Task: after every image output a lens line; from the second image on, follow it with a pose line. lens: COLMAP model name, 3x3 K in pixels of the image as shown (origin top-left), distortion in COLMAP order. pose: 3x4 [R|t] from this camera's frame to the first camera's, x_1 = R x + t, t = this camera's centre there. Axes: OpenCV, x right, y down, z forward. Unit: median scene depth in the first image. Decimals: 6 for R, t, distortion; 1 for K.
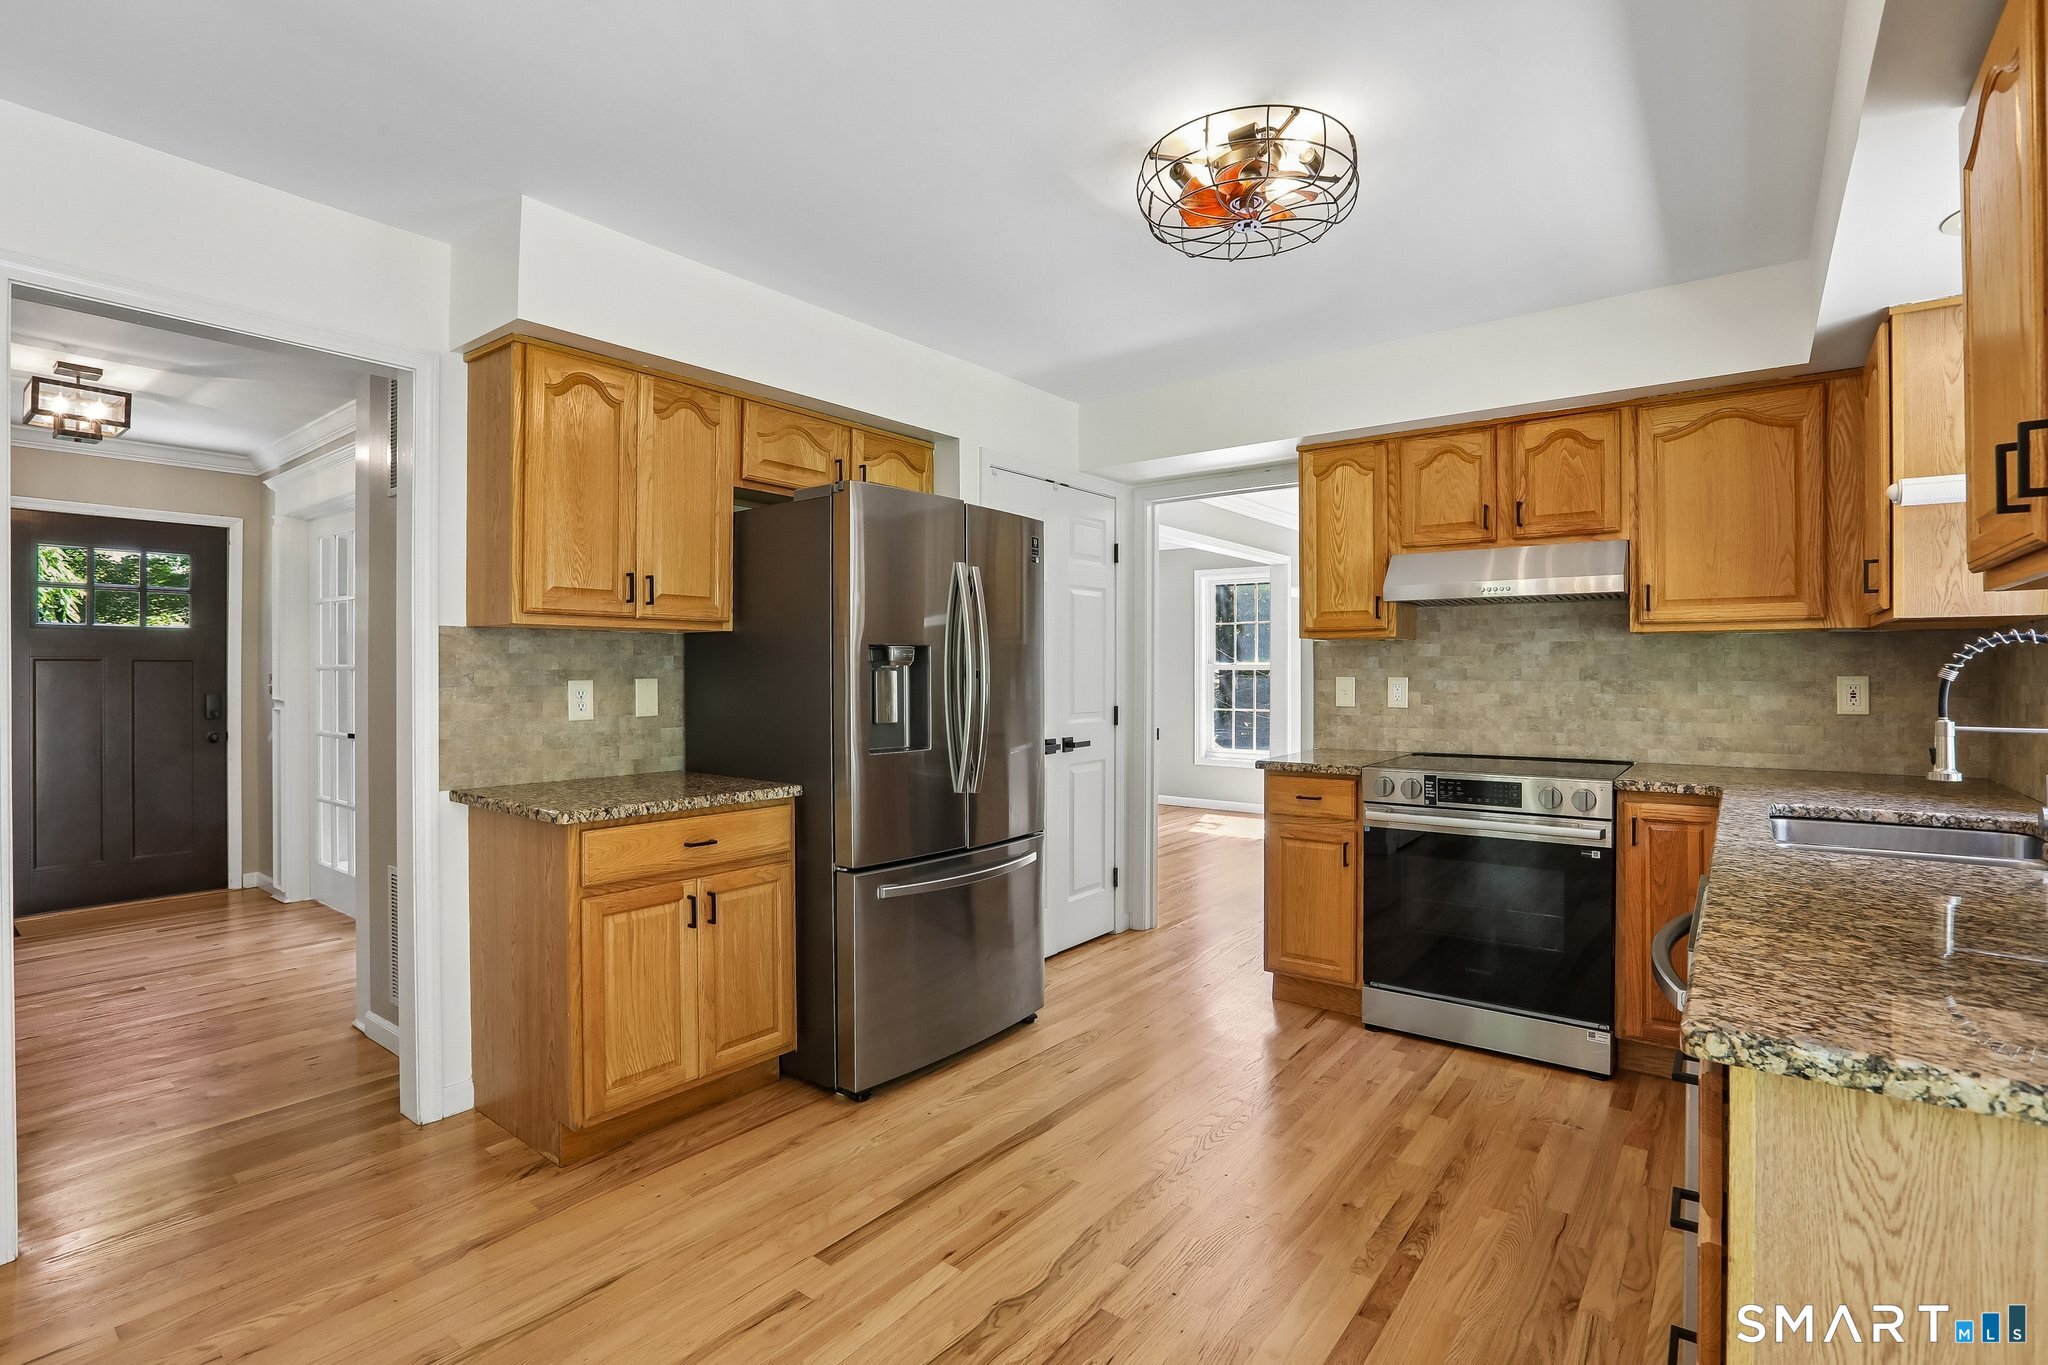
lens RADIAL K [[949.2, 0, 993.9], [0, 949.2, 673.0], [0, 0, 1]] dist [-0.050950, 0.009562]
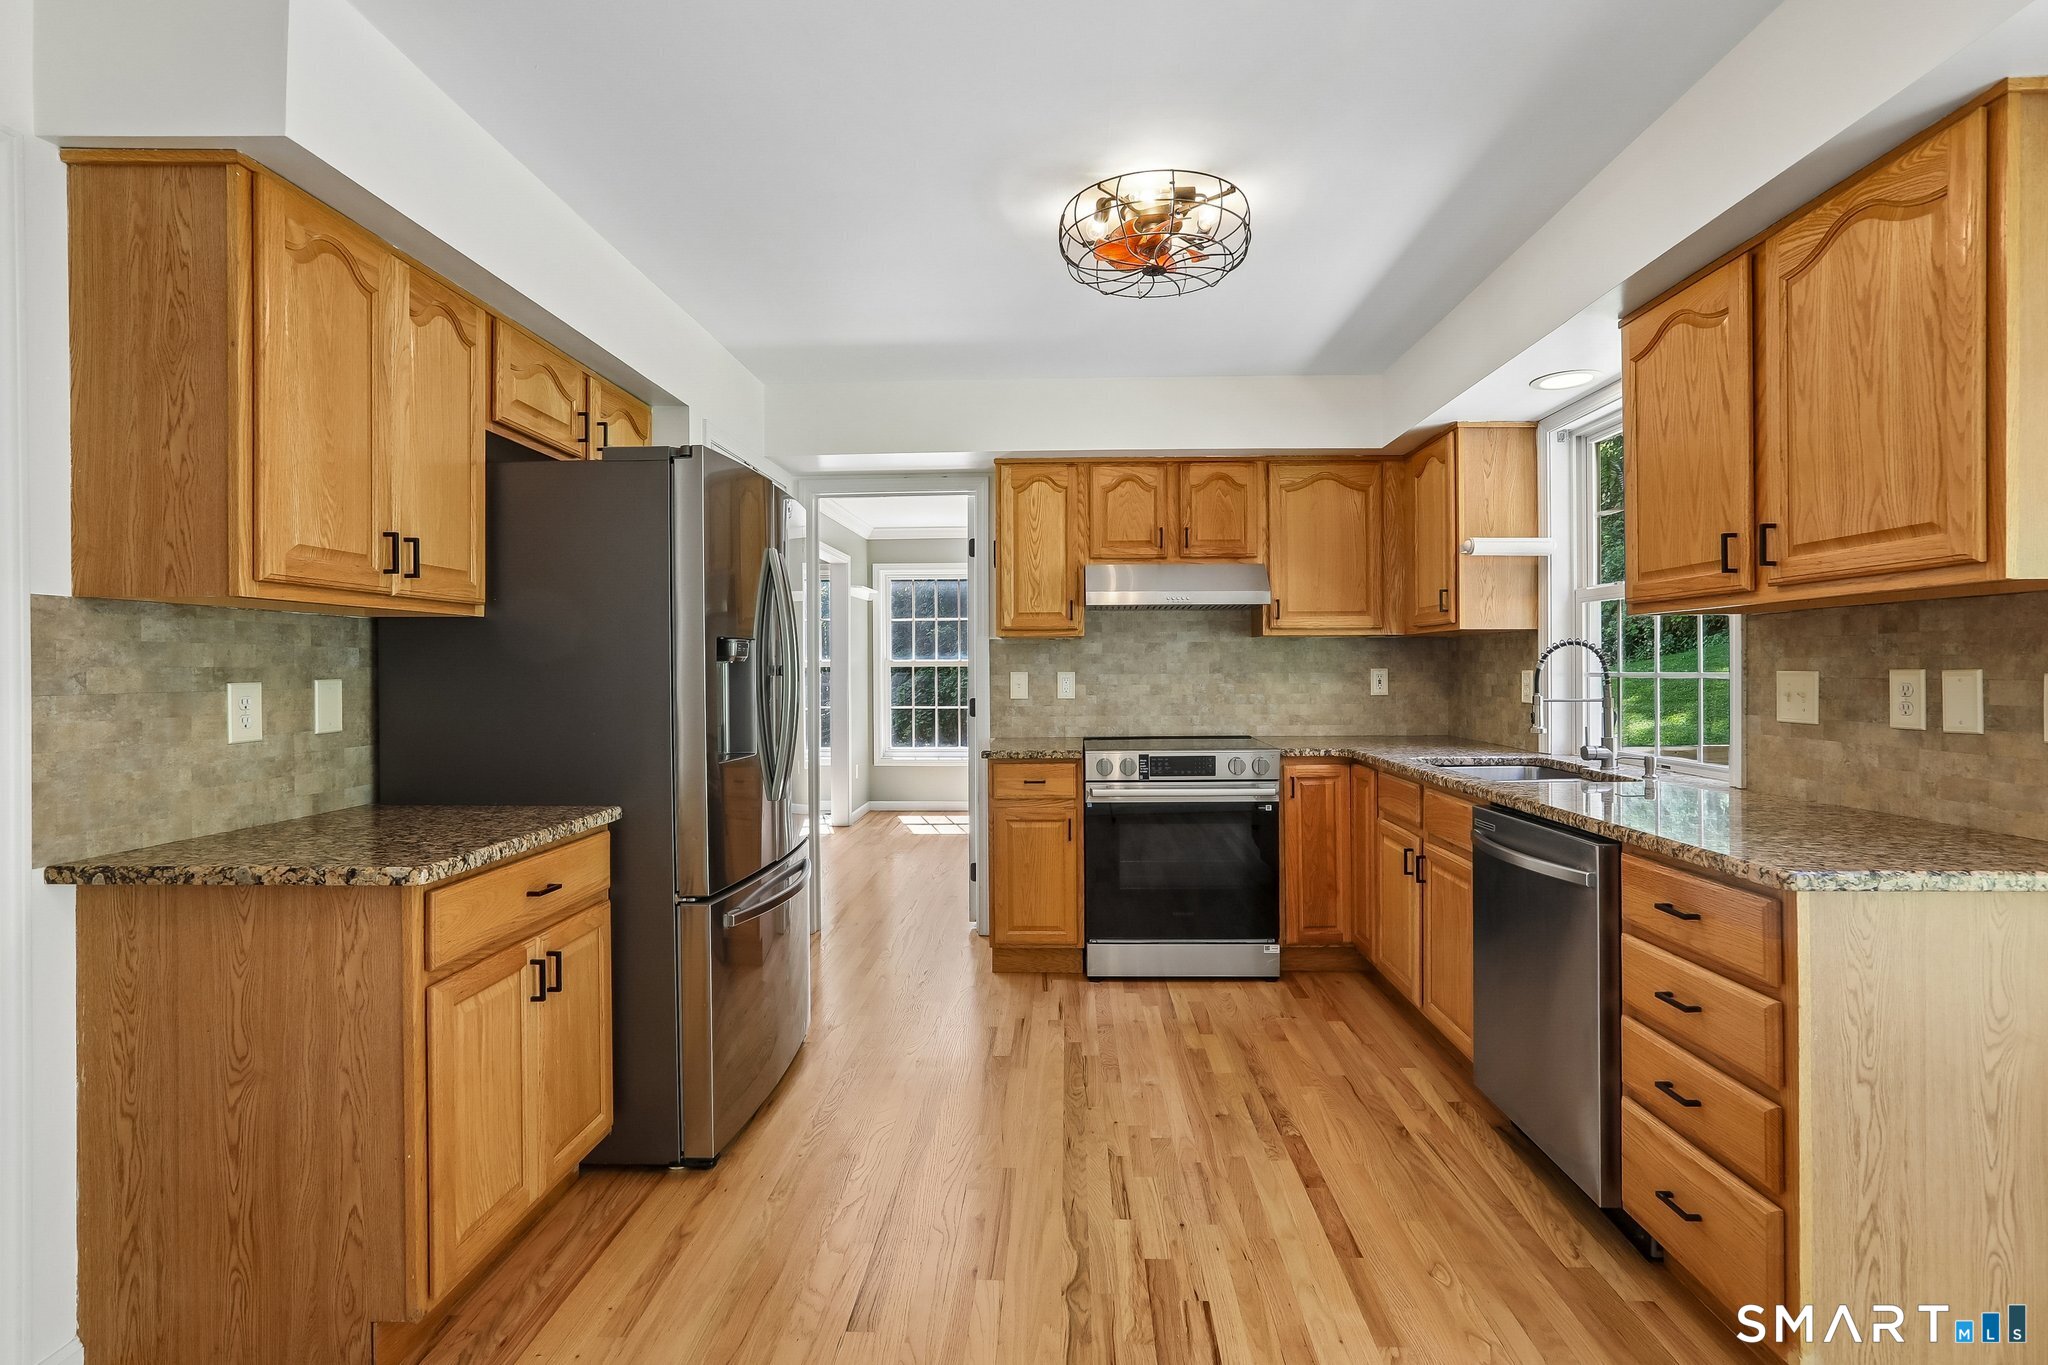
lens RADIAL K [[963.6, 0, 1021.5], [0, 963.6, 669.2], [0, 0, 1]] dist [-0.050255, 0.028968]
pose [[0.807999, -0.004693, 0.589165, -0.379327], [0.005618, 0.999984, 0.000260, 0.000922], [-0.589156, 0.003100, 0.808013, 0.115263]]
